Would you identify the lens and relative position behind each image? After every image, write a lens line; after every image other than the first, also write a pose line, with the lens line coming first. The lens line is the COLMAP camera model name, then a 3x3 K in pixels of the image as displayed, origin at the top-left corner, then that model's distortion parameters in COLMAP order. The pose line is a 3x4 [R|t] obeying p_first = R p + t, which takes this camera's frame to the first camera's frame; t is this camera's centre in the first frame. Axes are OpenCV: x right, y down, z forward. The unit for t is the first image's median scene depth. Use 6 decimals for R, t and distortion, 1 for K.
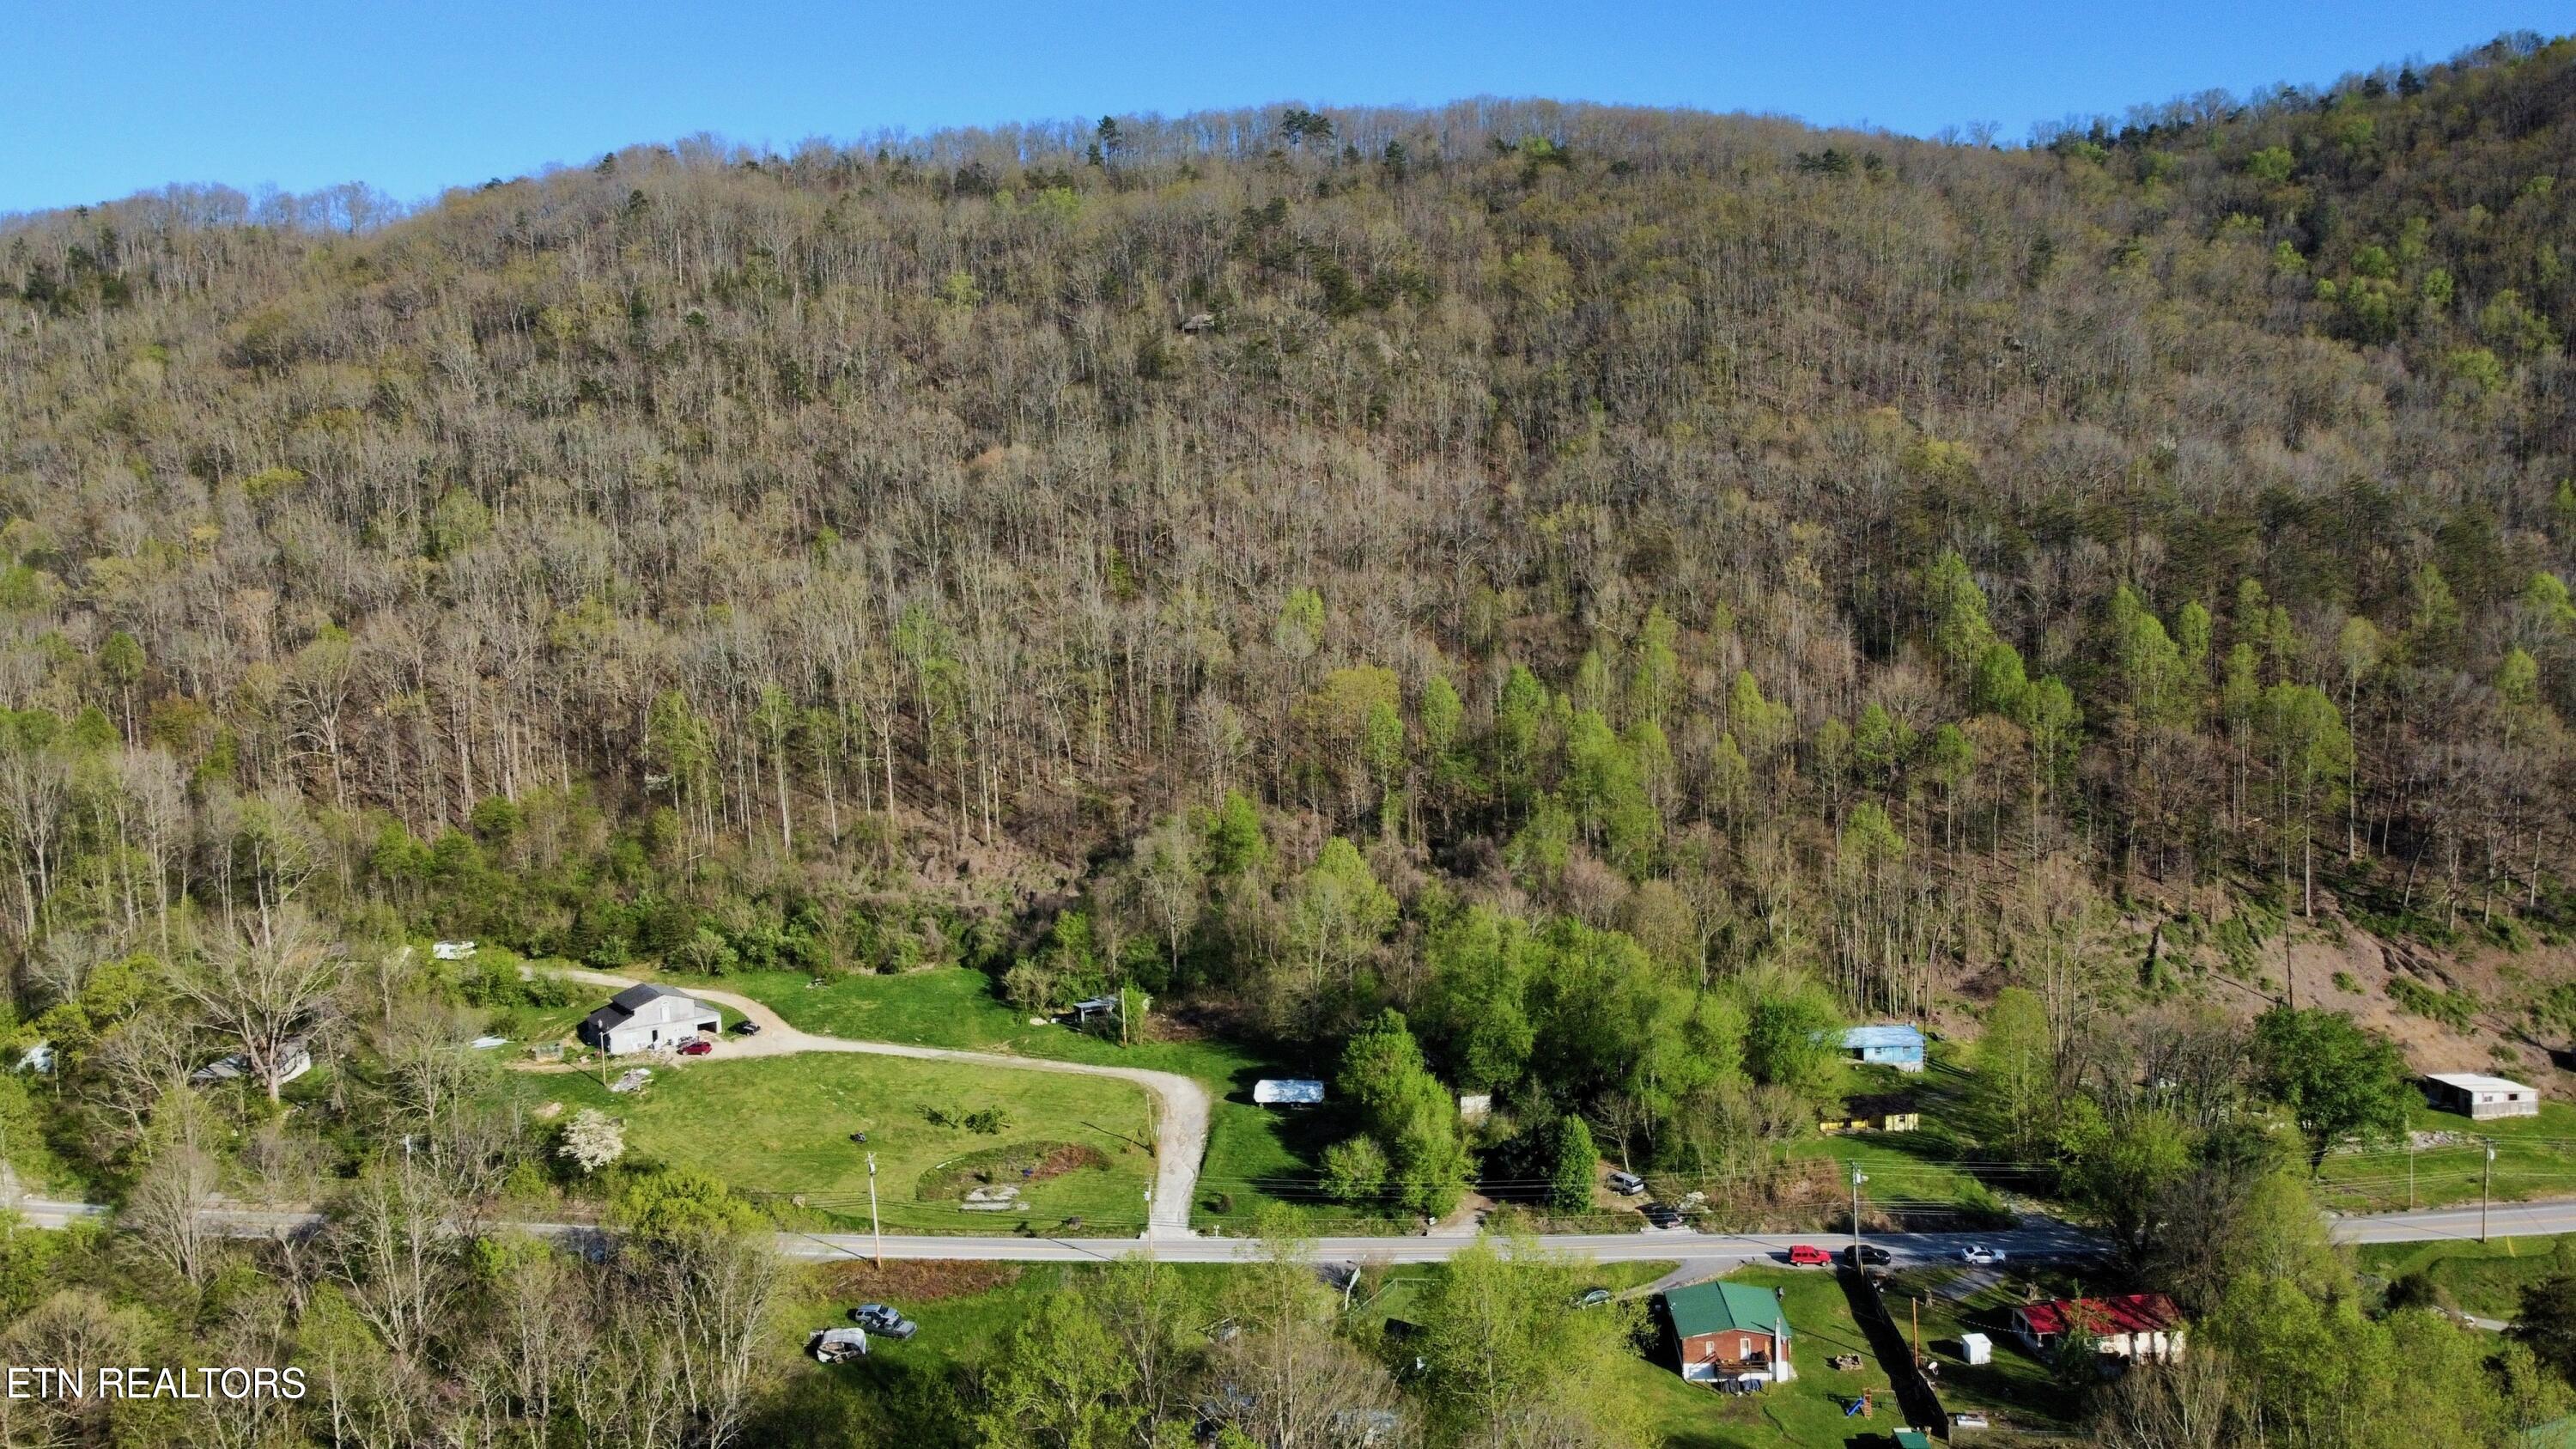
lens RADIAL K [[1899.3, 0, 1246.6], [0, 1899.3, 724.6], [0, 0, 1]] dist [0.035586, -0.000649]
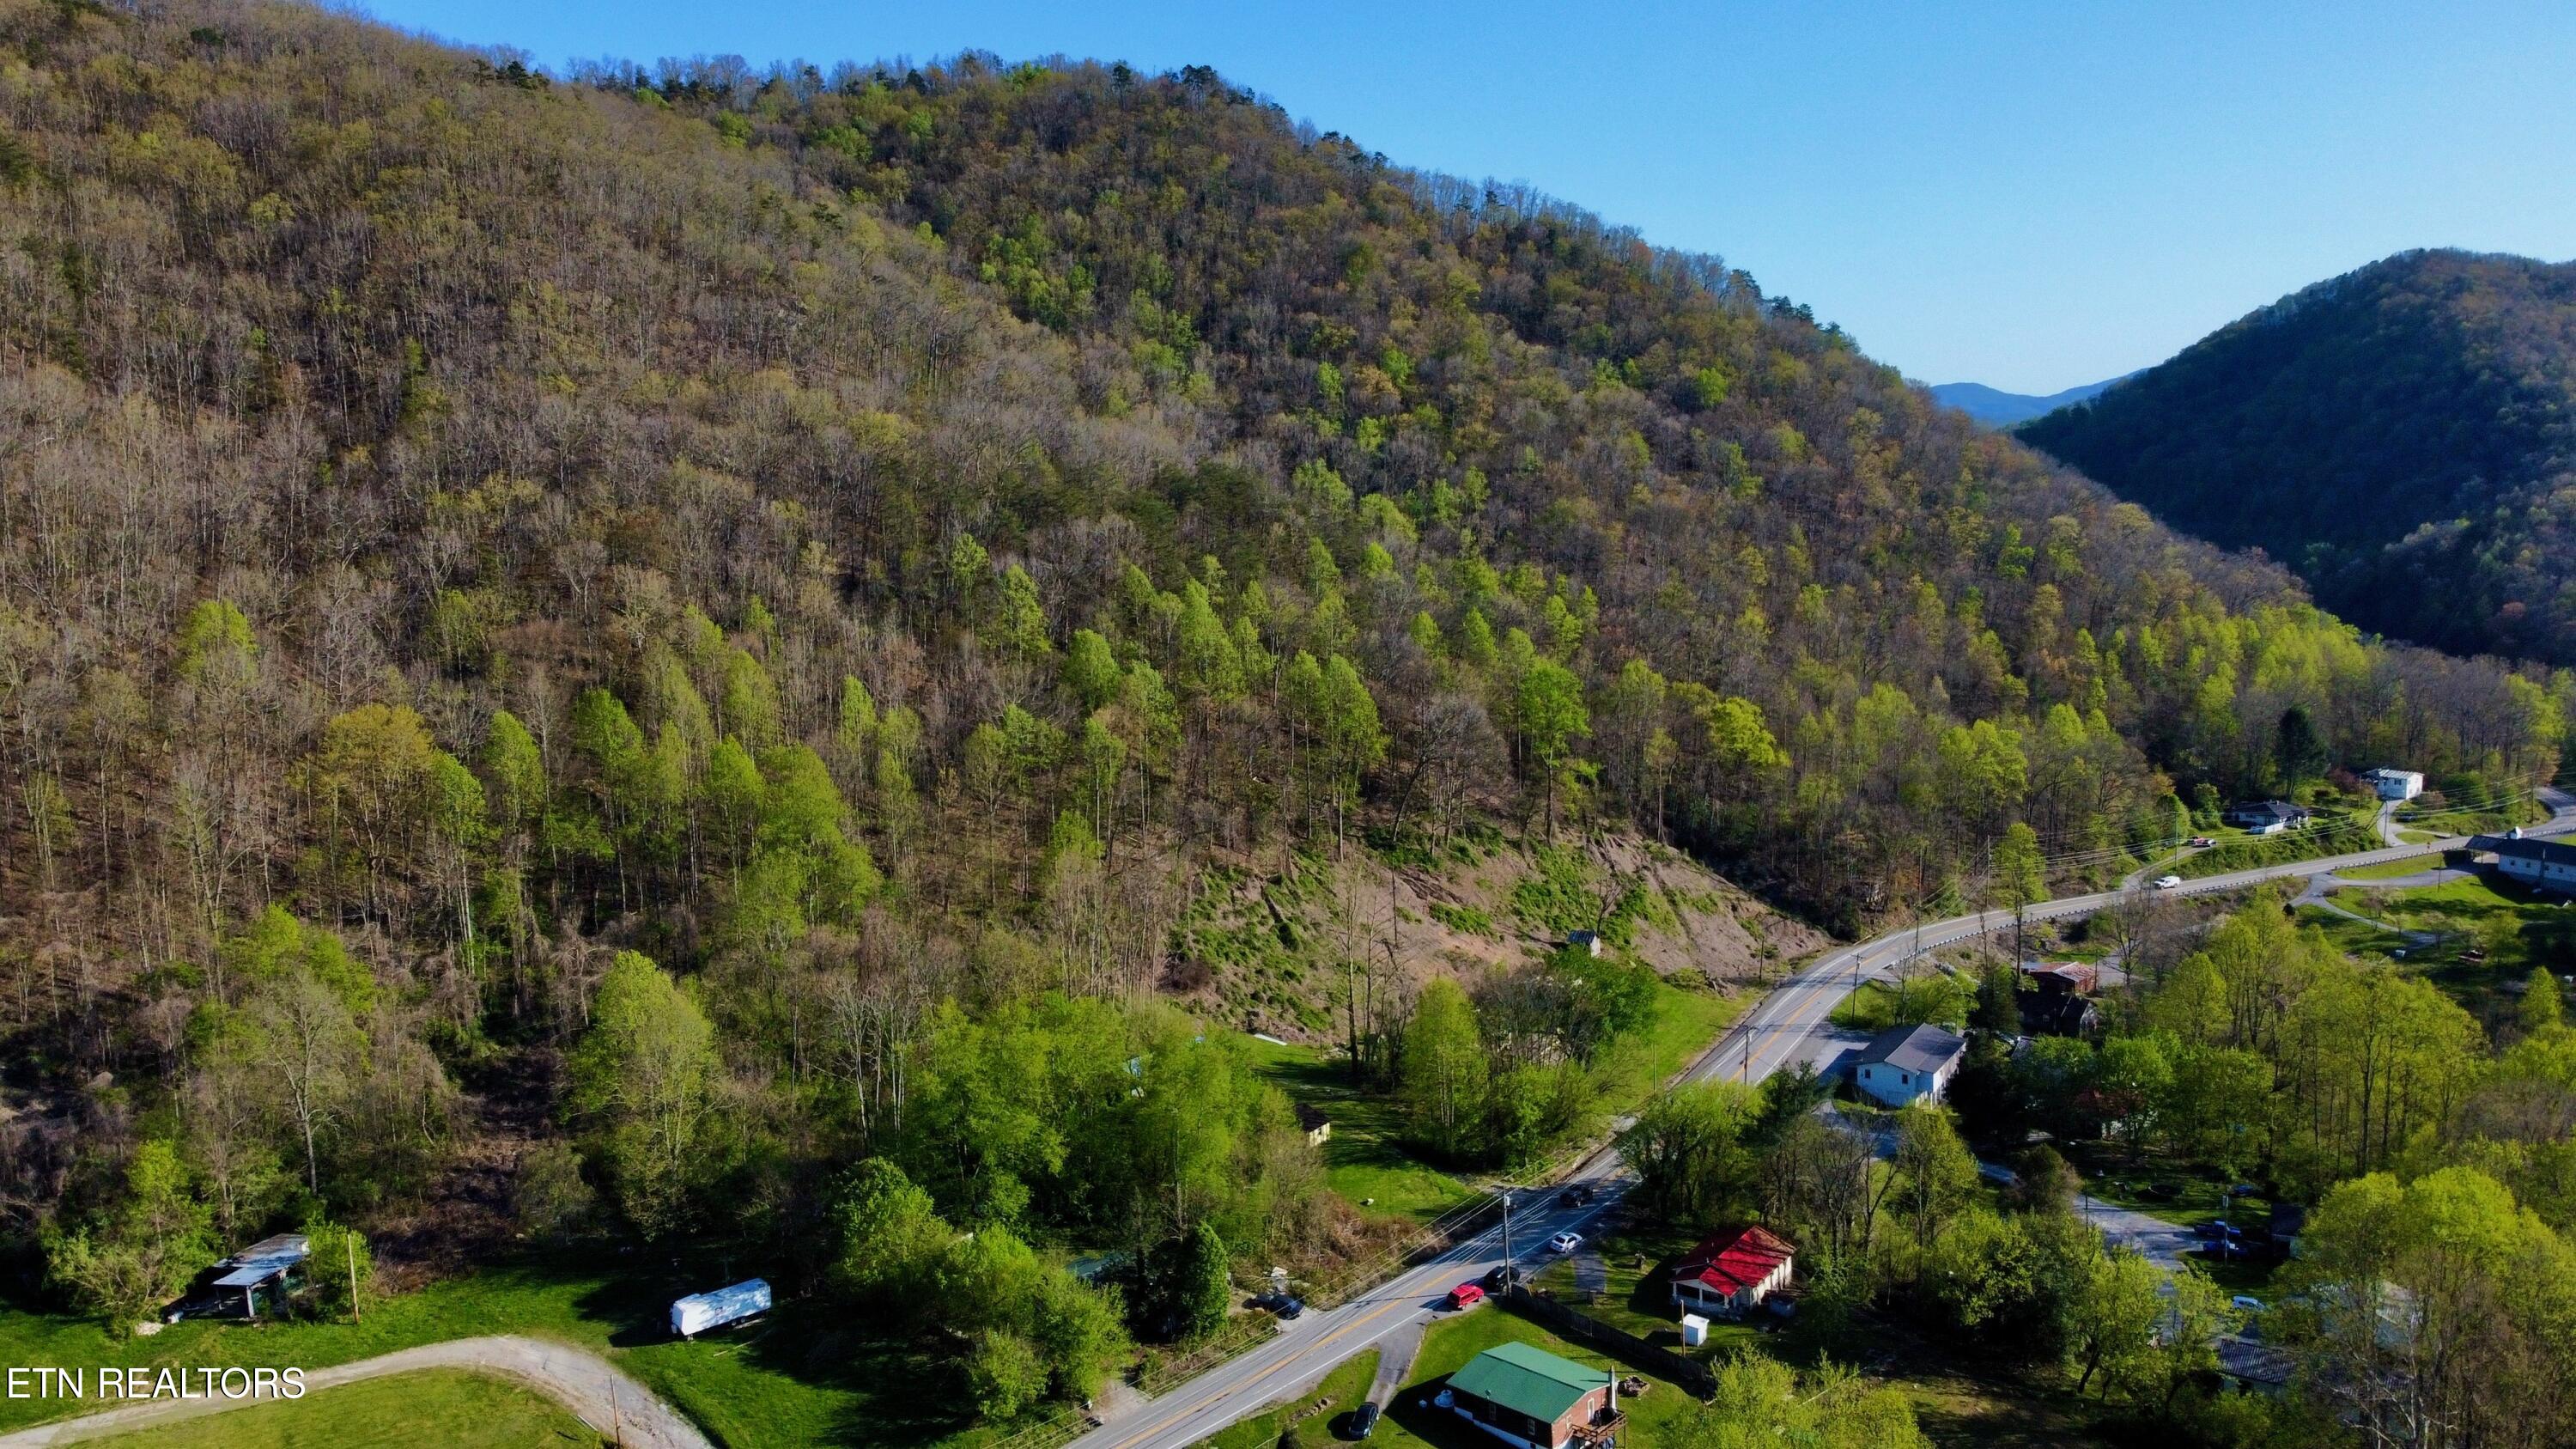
lens RADIAL K [[1991.0, 0, 1203.1], [0, 1991.0, 719.4], [0, 0, 1]] dist [0.000643, 0.006430]
pose [[0.645736, -0.087154, 0.758570, -0.367482], [0.076267, 0.995858, 0.049494, -0.044887], [-0.759742, 0.025894, 0.649709, 0.330977]]
